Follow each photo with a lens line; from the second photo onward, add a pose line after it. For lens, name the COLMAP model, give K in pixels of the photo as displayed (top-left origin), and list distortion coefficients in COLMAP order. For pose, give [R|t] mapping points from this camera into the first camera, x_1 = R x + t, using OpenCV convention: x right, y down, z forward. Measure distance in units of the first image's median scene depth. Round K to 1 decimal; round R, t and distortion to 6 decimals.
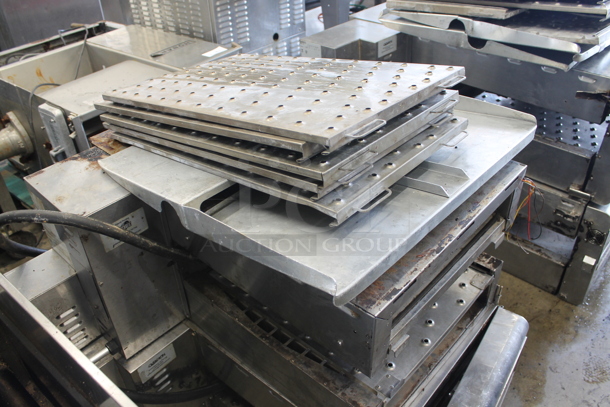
lens RADIAL K [[513.0, 0, 309.1], [0, 513.0, 203.1], [0, 0, 1]] dist [-0.156555, 0.132363]
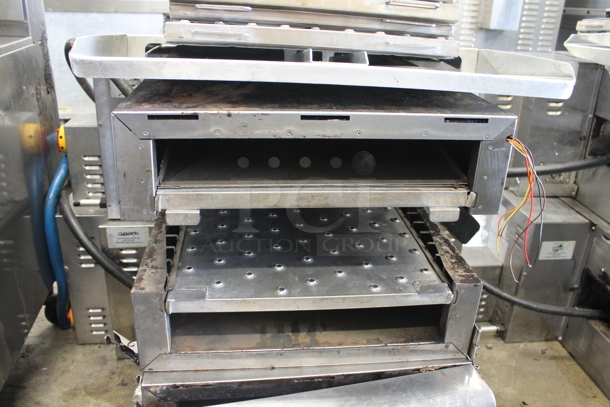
lens RADIAL K [[513.0, 0, 309.1], [0, 513.0, 203.1], [0, 0, 1]] dist [-0.156555, 0.132363]
pose [[0.752765, 0.322183, -0.574058, 0.592638], [-0.438155, 0.896038, -0.071665, 0.178993], [0.491288, 0.305473, 0.815673, 0.335722]]
